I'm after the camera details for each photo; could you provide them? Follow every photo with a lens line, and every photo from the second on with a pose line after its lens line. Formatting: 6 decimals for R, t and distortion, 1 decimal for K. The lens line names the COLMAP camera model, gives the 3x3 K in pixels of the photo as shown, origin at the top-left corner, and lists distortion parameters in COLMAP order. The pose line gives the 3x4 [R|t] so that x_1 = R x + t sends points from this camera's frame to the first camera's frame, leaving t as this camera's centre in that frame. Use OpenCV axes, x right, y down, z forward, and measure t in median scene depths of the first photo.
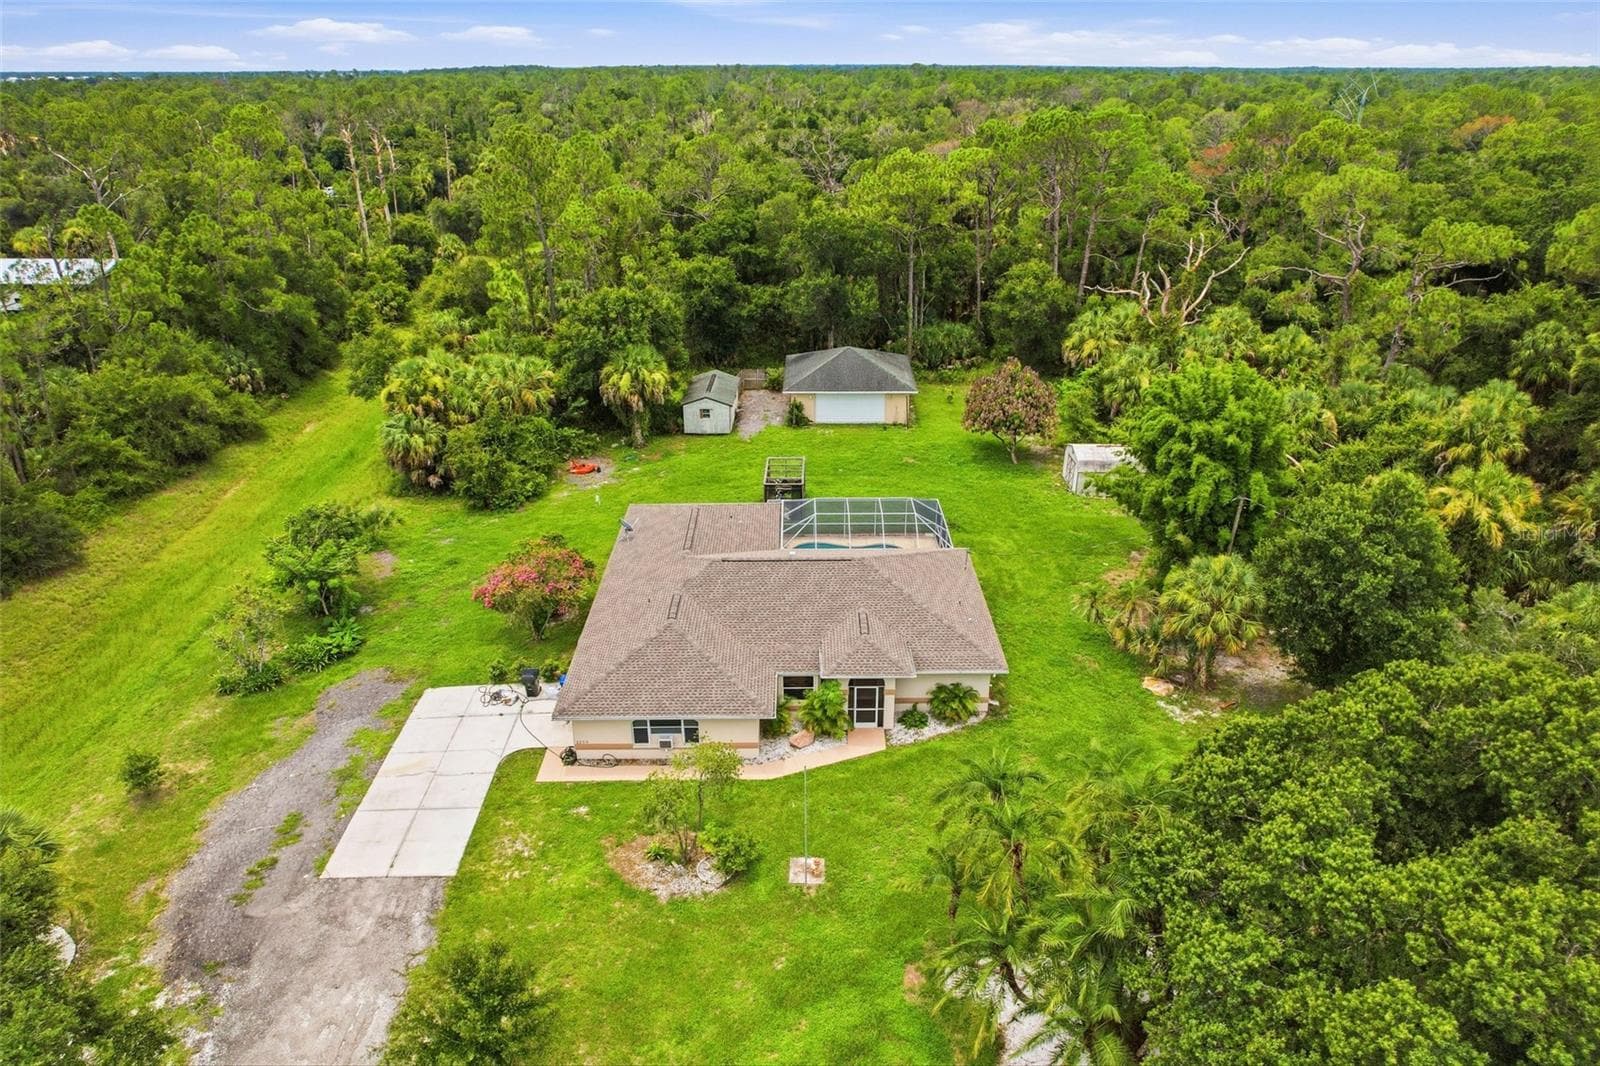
lens RADIAL K [[1022.4, 0, 807.8], [0, 1022.4, 541.7], [0, 0, 1]] dist [-0.066005, 0.056040]
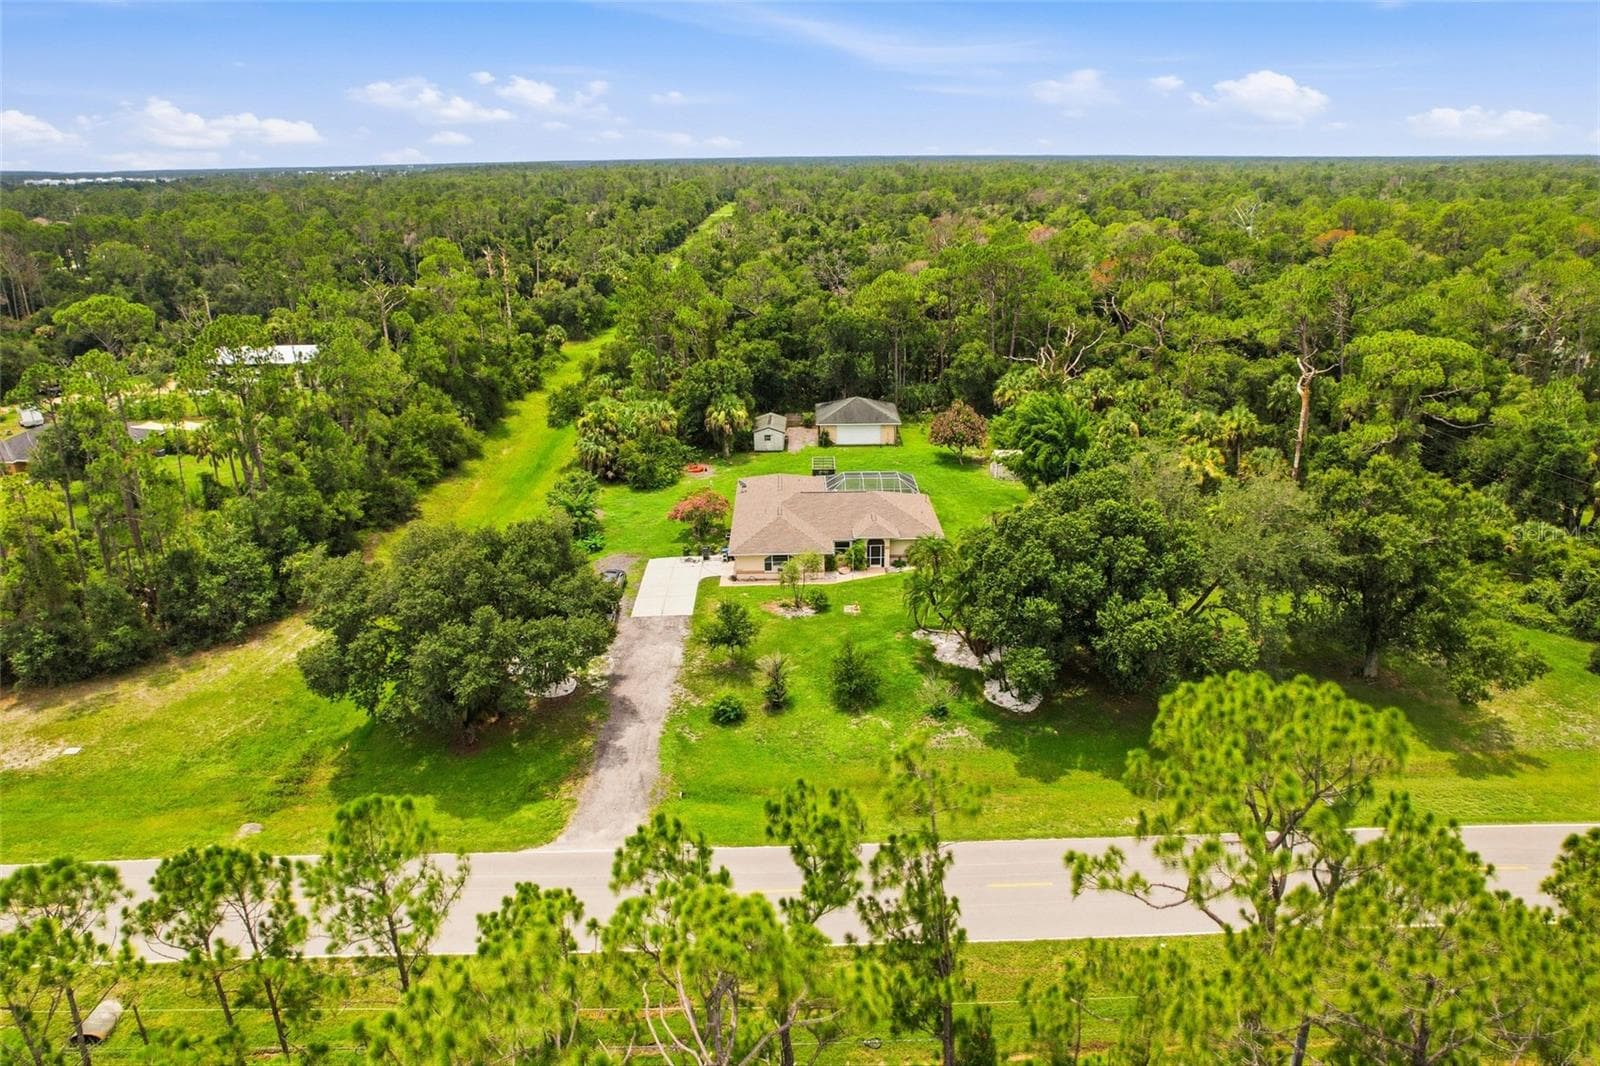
lens RADIAL K [[1022.4, 0, 802.3], [0, 1022.4, 535.2], [0, 0, 1]] dist [-0.066005, 0.056040]
pose [[0.999952, -0.009562, 0.002021, -0.060355], [0.009697, 0.996489, -0.083157, 0.186000], [-0.001218, 0.083173, 0.996534, -0.672571]]
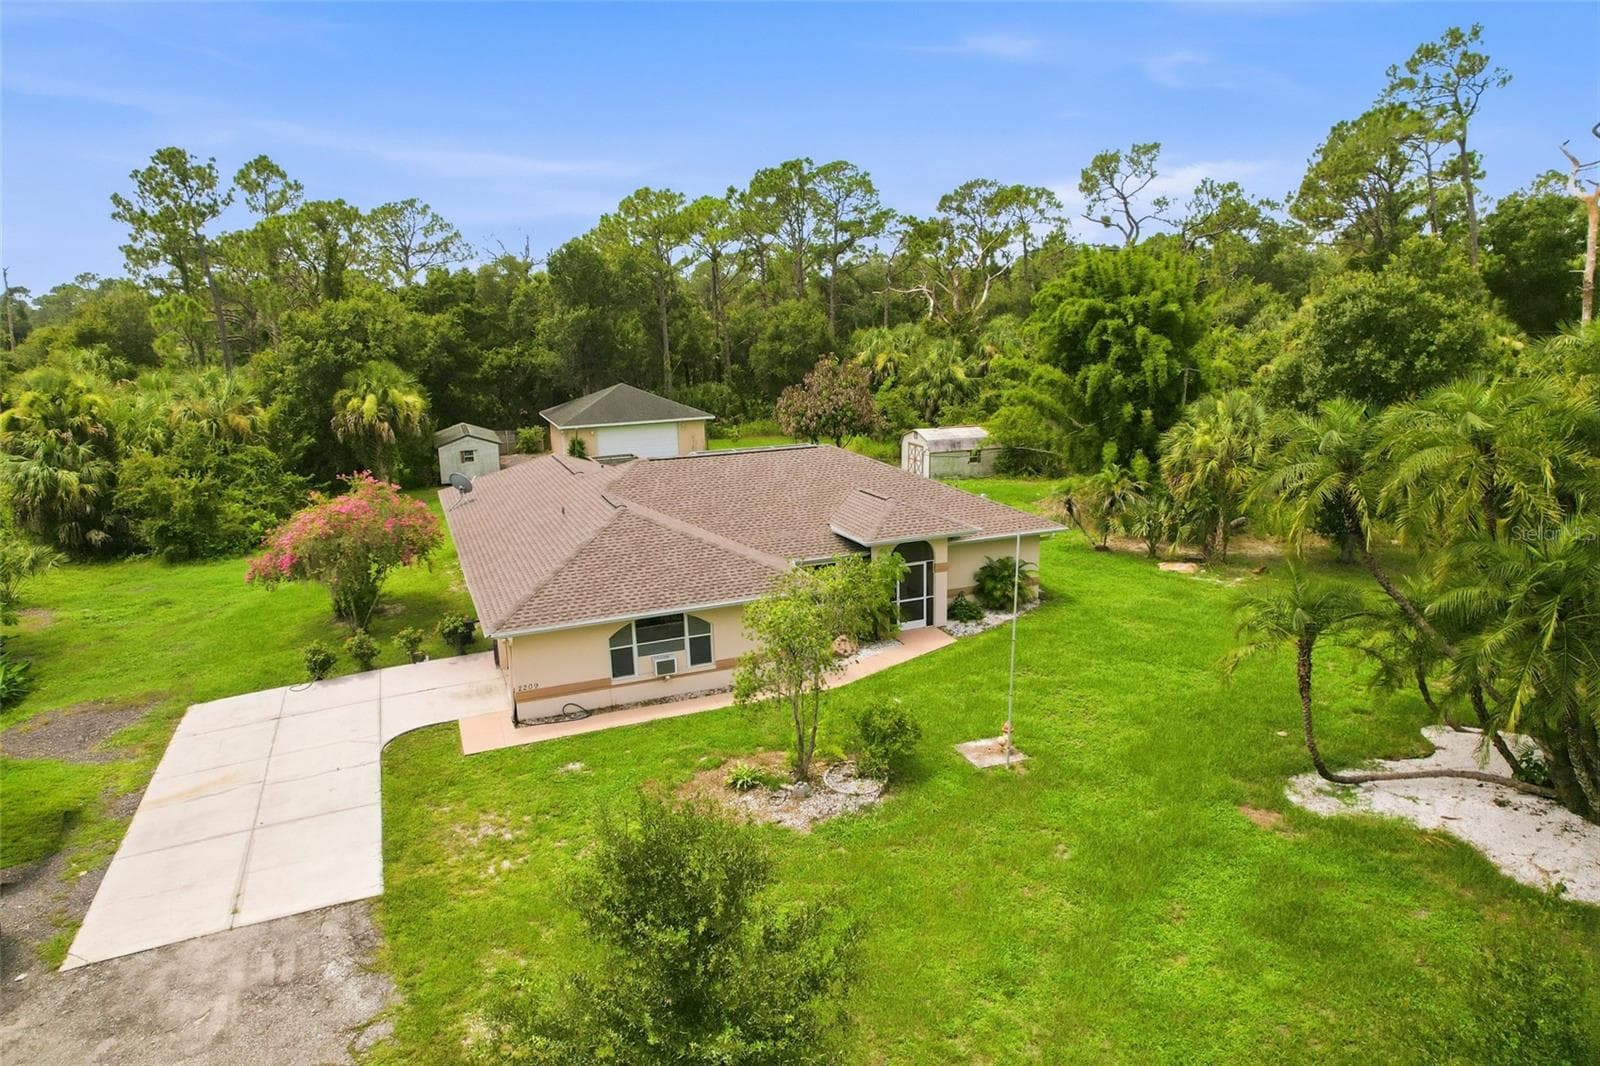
lens RADIAL K [[1022.4, 0, 808.1], [0, 1022.4, 541.2], [0, 0, 1]] dist [-0.066005, 0.056040]
pose [[0.928607, -0.103275, 0.356403, -0.168866], [0.177600, 0.967029, -0.182520, 0.156263], [-0.325802, 0.232787, 0.916331, 0.229234]]
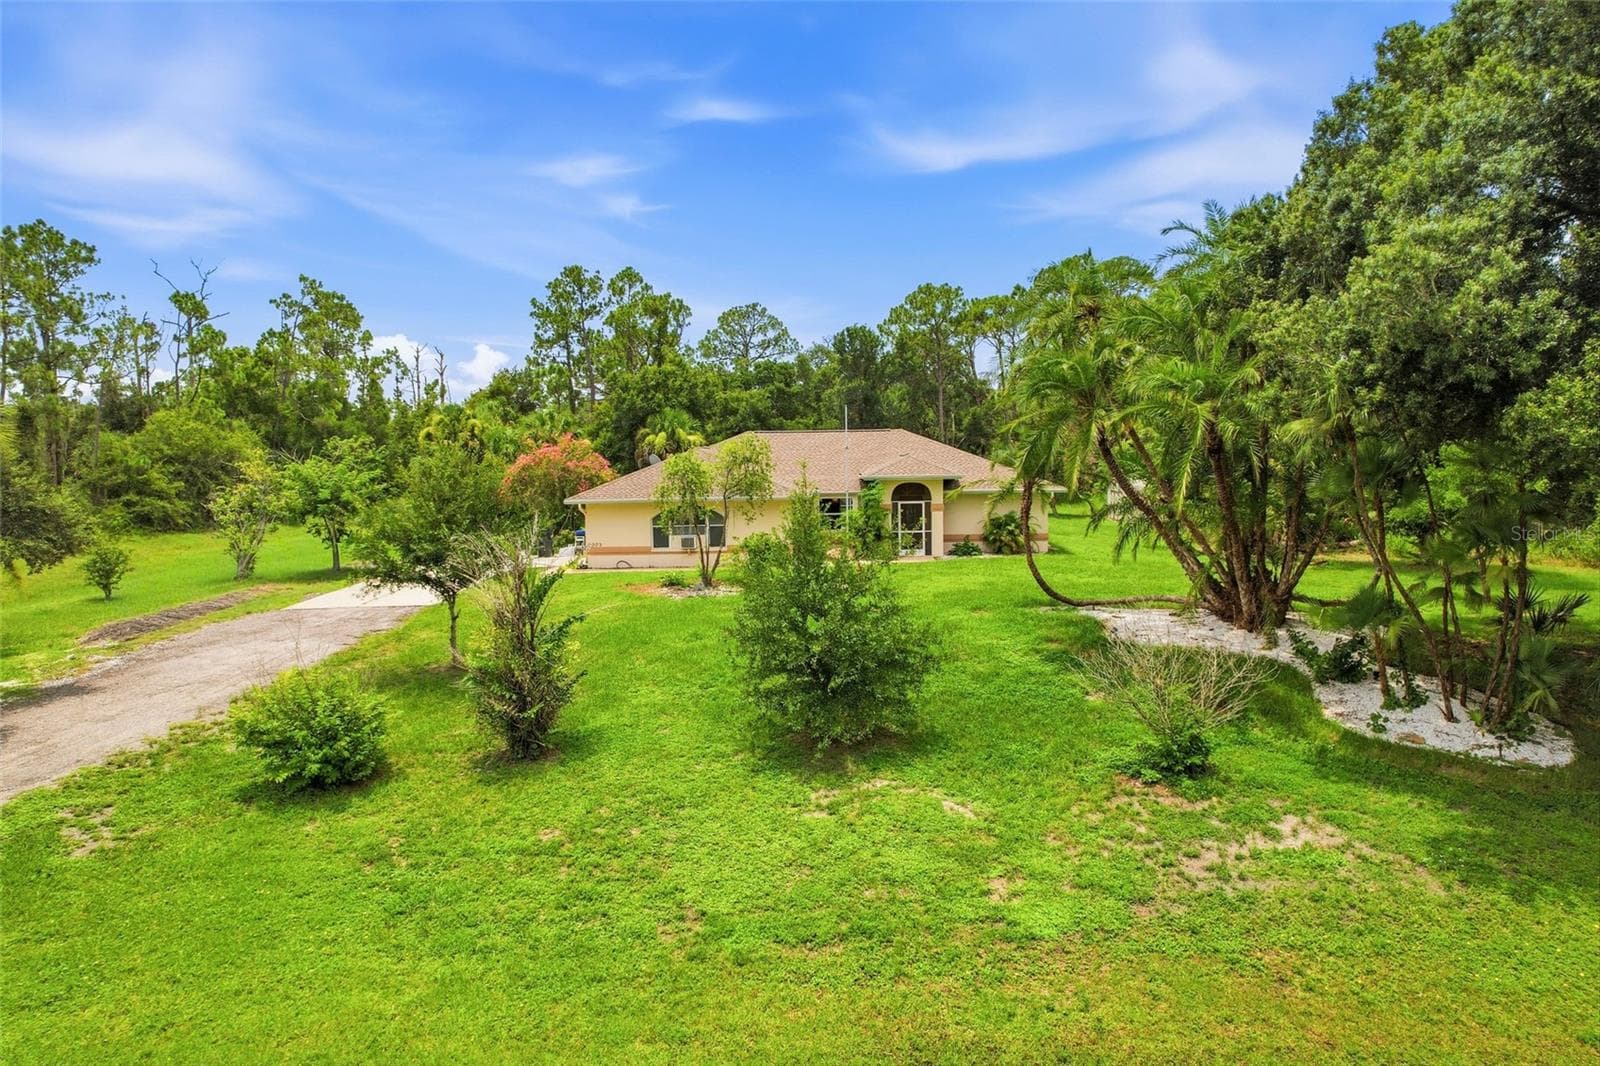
lens RADIAL K [[1022.4, 0, 809.8], [0, 1022.4, 535.3], [0, 0, 1]] dist [-0.066005, 0.056040]
pose [[0.999574, -0.008803, -0.027814, -0.004911], [-0.001472, 0.936955, -0.349446, 0.310449], [0.029136, 0.349338, 0.936544, 0.099767]]
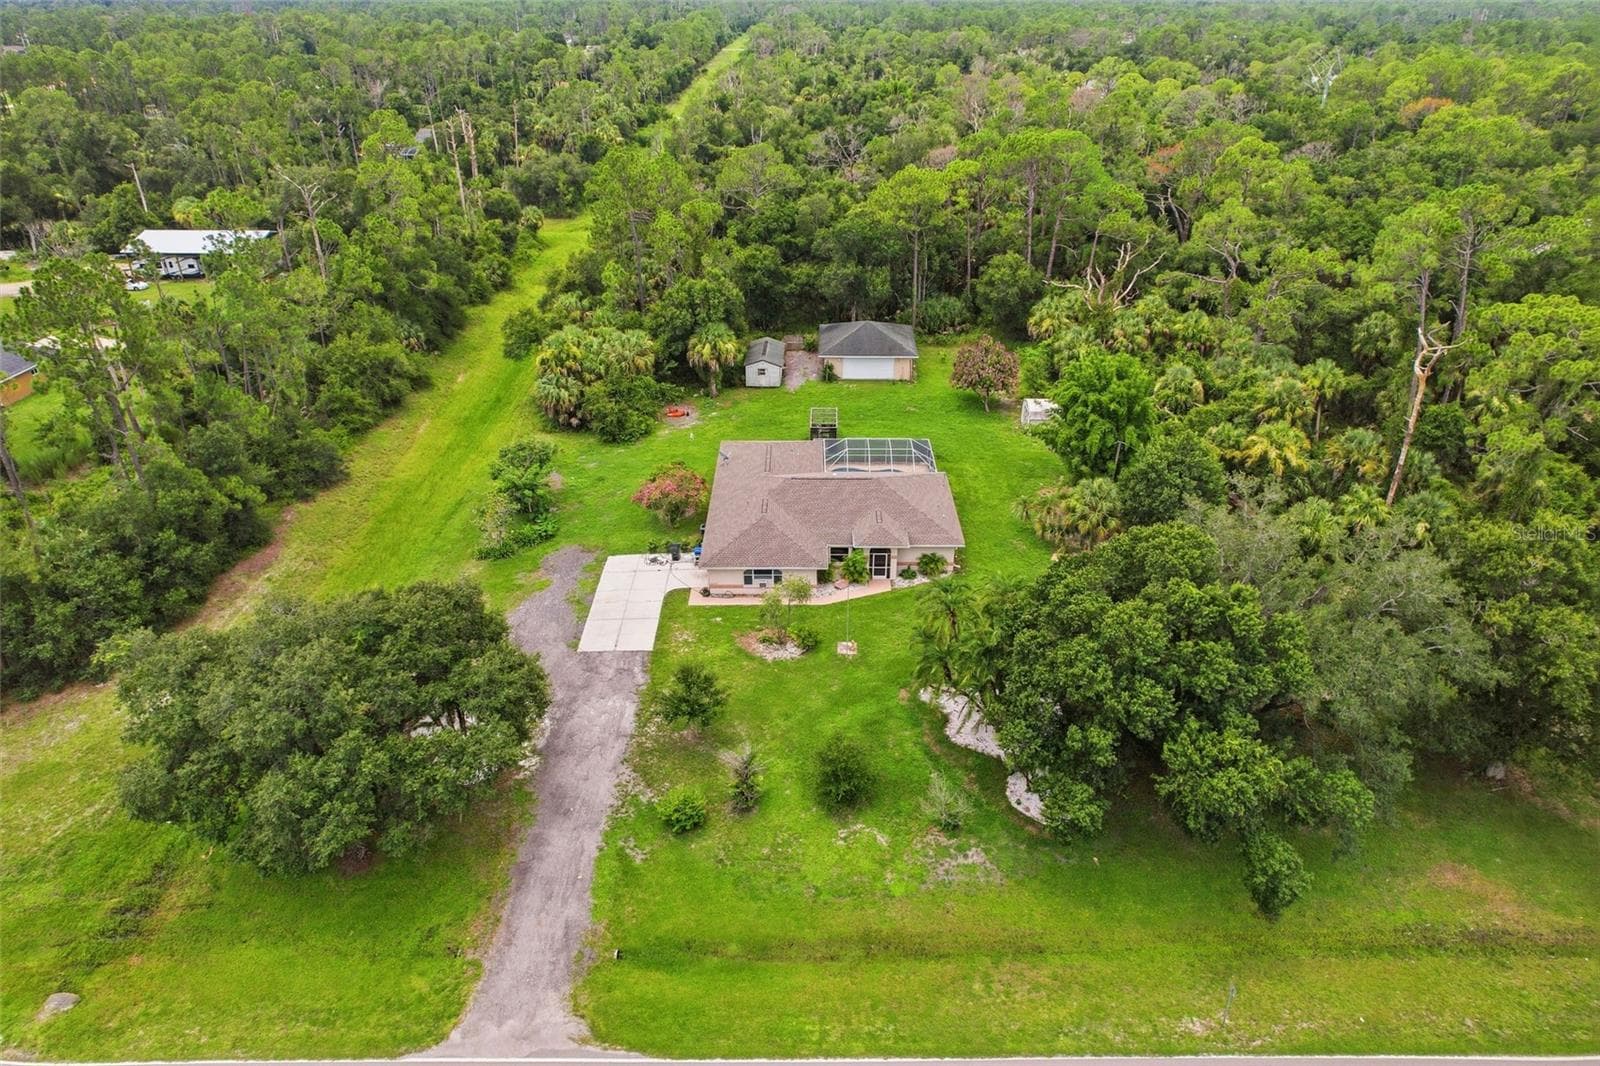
lens RADIAL K [[1022.4, 0, 804.5], [0, 1022.4, 537.0], [0, 0, 1]] dist [-0.066005, 0.056040]
pose [[0.999903, 0.009464, -0.010225, -0.032310], [-0.008737, 0.997582, 0.068944, -0.000545], [0.010853, -0.068848, 0.997568, -0.436509]]
